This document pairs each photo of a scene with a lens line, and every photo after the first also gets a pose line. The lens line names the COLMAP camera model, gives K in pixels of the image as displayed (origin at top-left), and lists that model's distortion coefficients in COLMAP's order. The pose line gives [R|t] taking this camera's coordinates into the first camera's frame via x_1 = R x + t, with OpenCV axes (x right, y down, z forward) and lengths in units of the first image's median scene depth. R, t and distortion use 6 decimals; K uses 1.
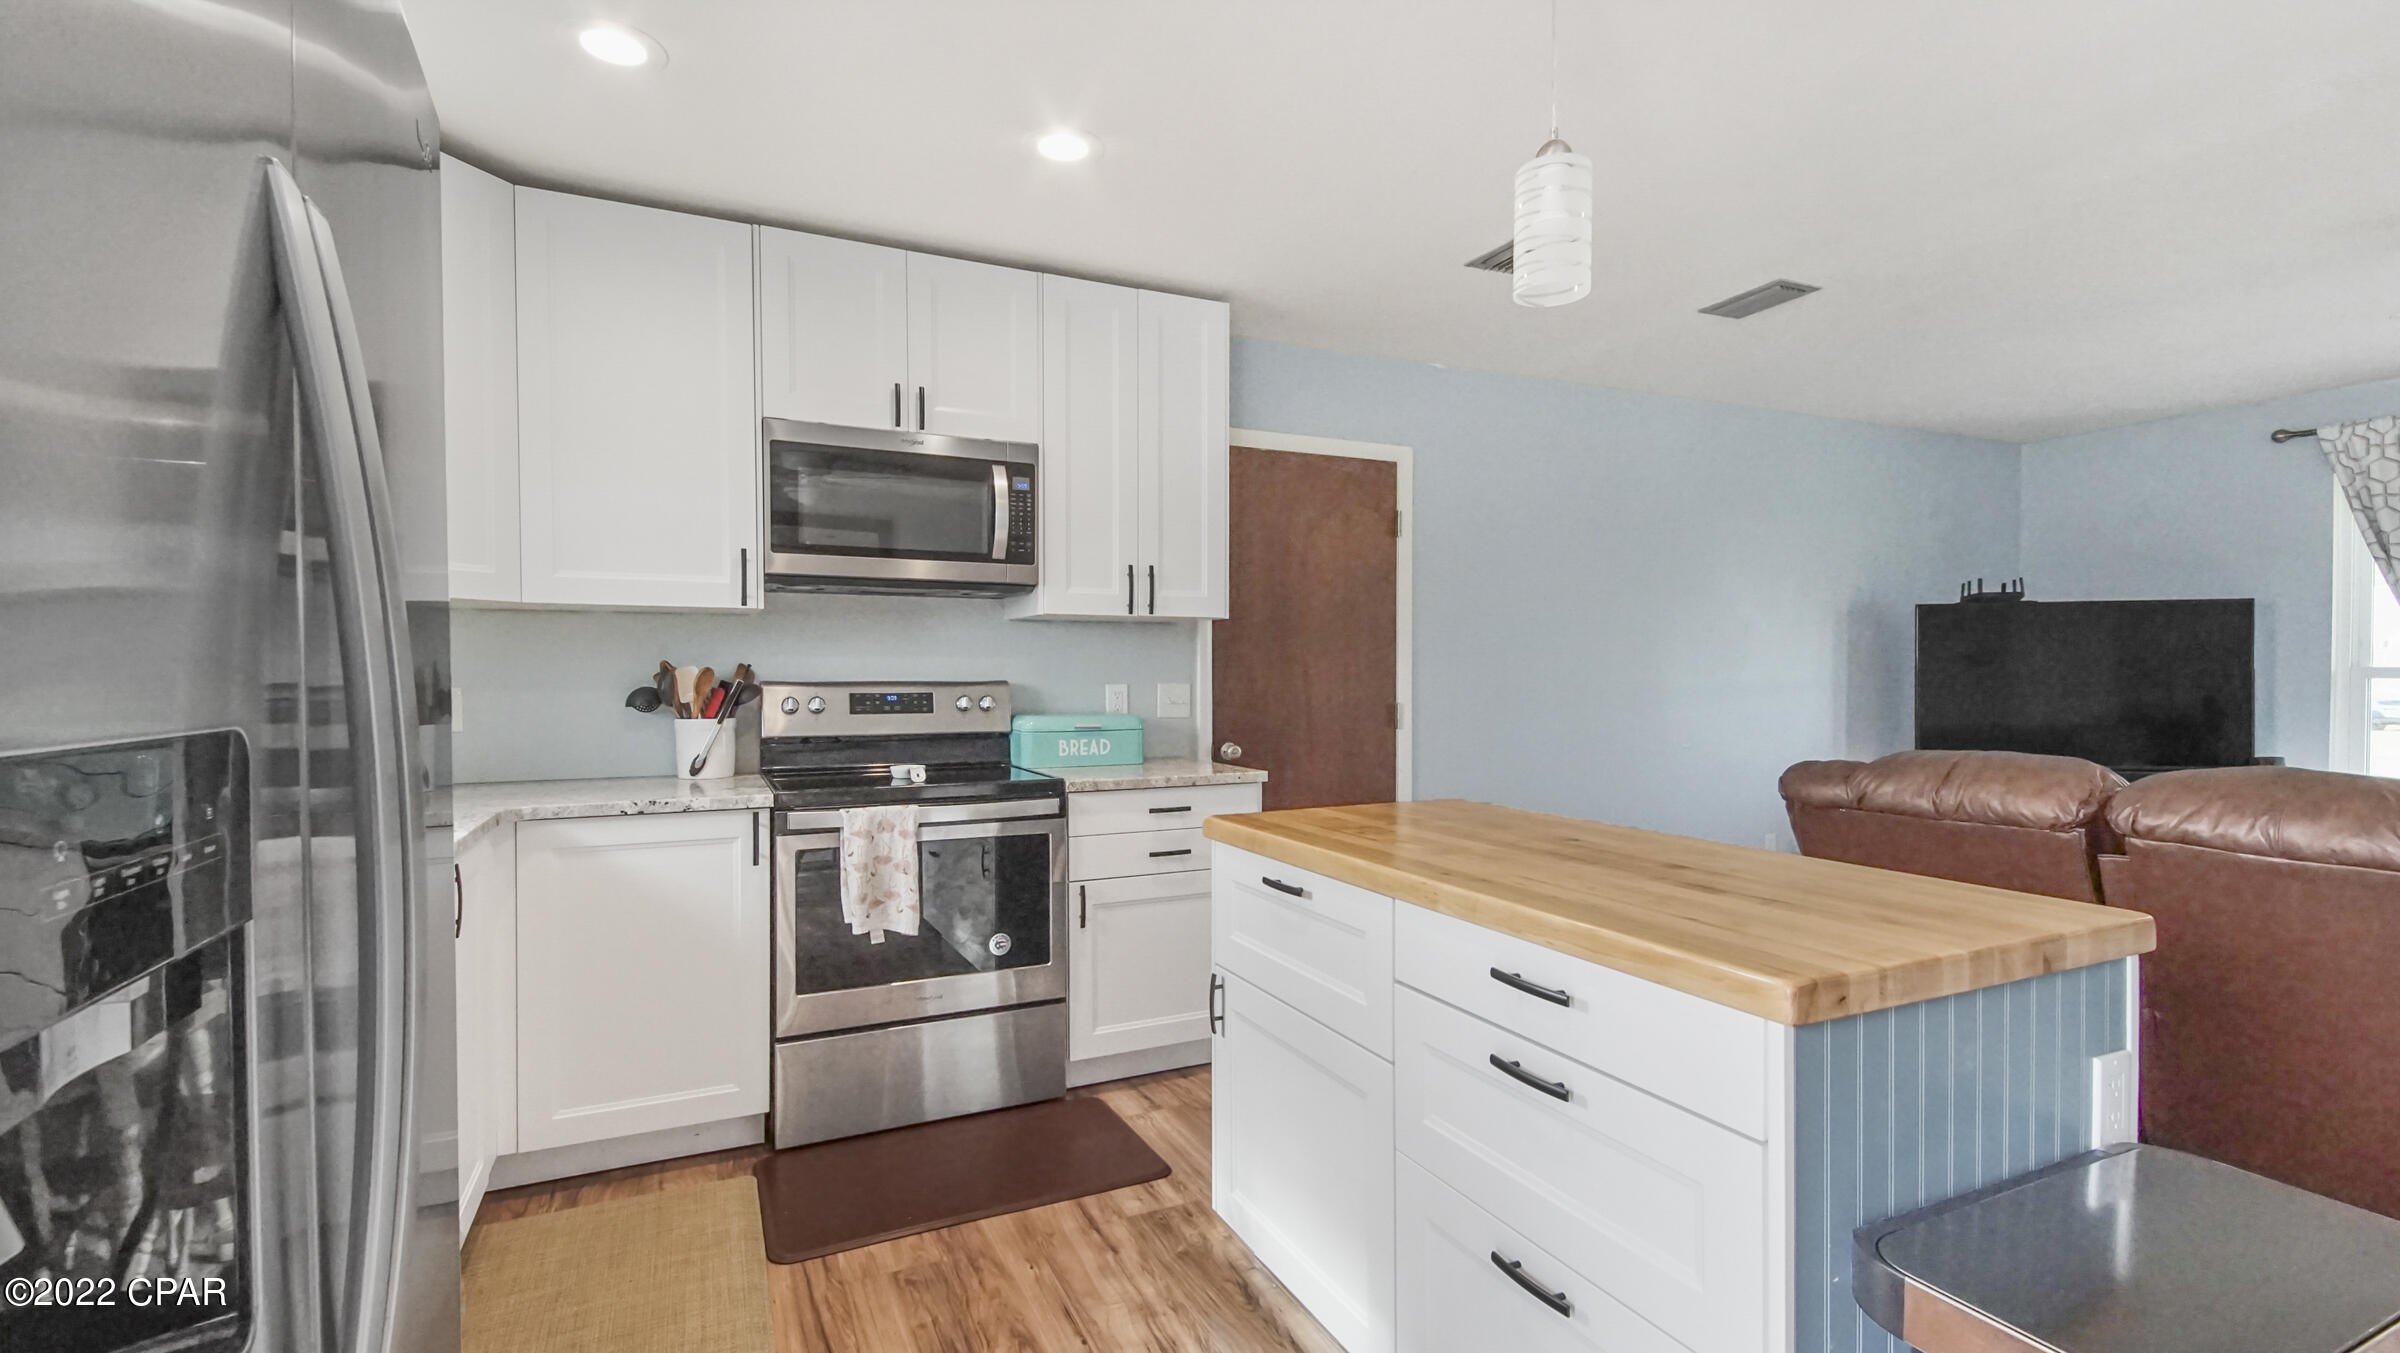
lens RADIAL K [[1054.4, 0, 1177.7], [0, 1054.4, 693.1], [0, 0, 1]] dist [0.016445, -0.009001]
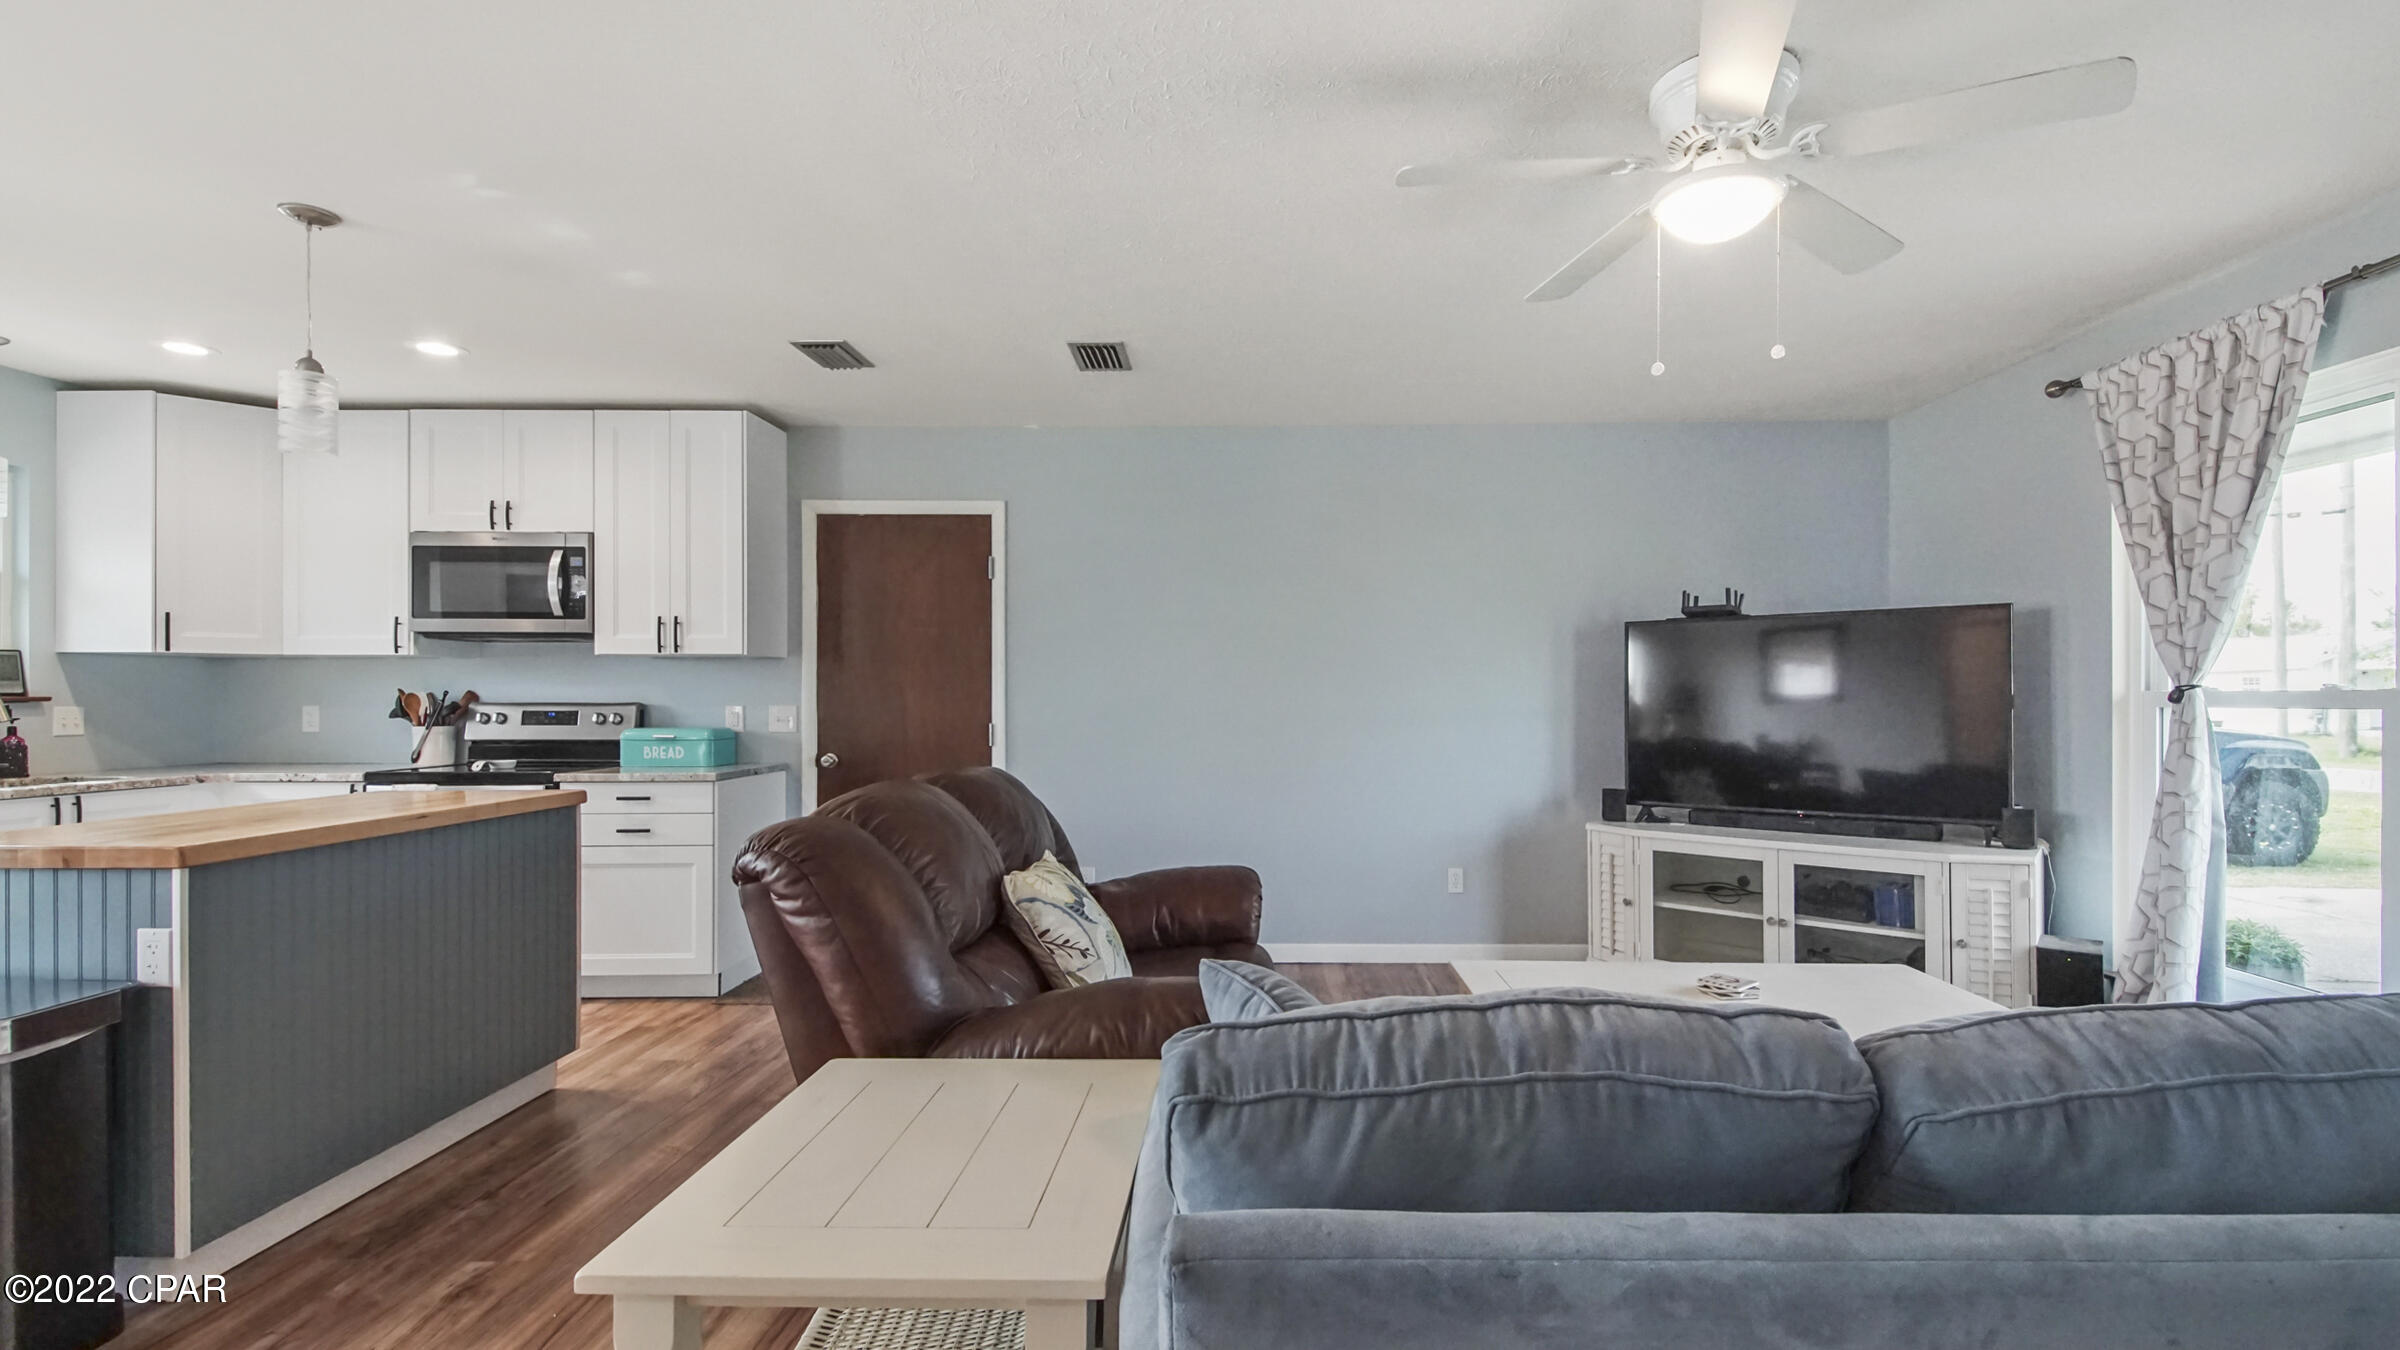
lens RADIAL K [[1054.4, 0, 1206.0], [0, 1054.4, 687.7], [0, 0, 1]] dist [0.016445, -0.009001]
pose [[0.900706, -0.002025, -0.434425, 1.202455], [-0.009955, 0.999630, -0.025300, -0.003606], [0.434316, 0.027112, 0.900353, 0.098325]]
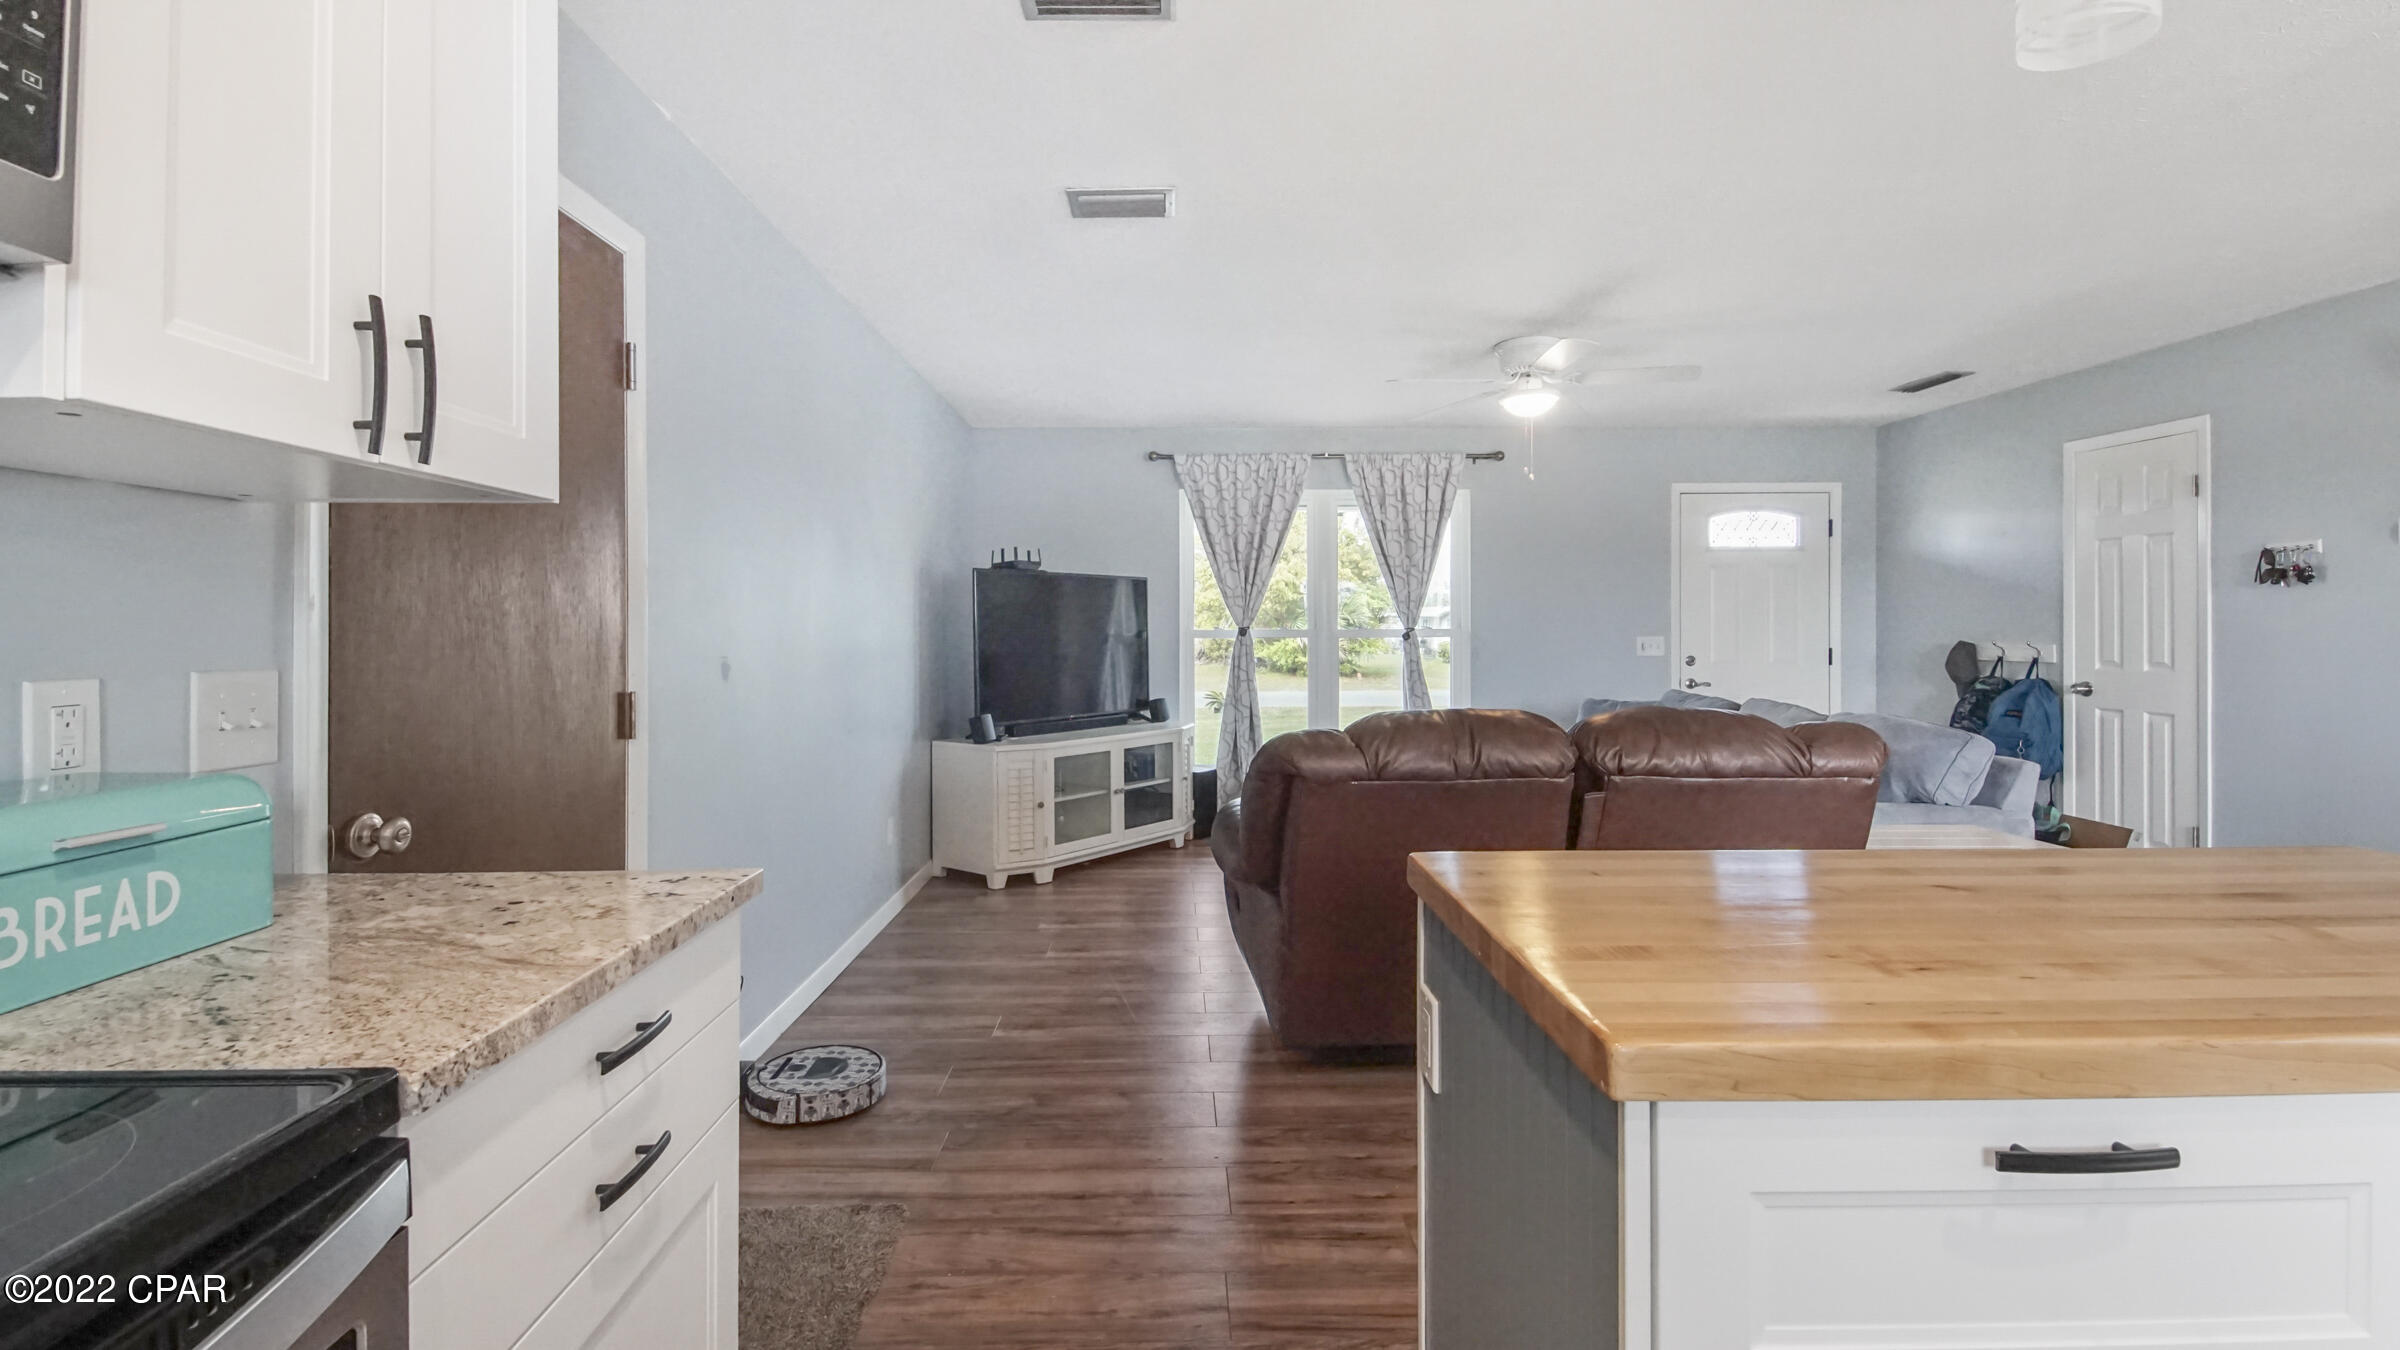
lens RADIAL K [[1054.4, 0, 1187.7], [0, 1054.4, 632.0], [0, 0, 1]] dist [0.016445, -0.009001]
pose [[0.398430, -0.000679, 0.917198, -0.245690], [0.020391, 0.999759, -0.008118, -0.015106], [-0.916972, 0.021937, 0.398348, 0.677756]]
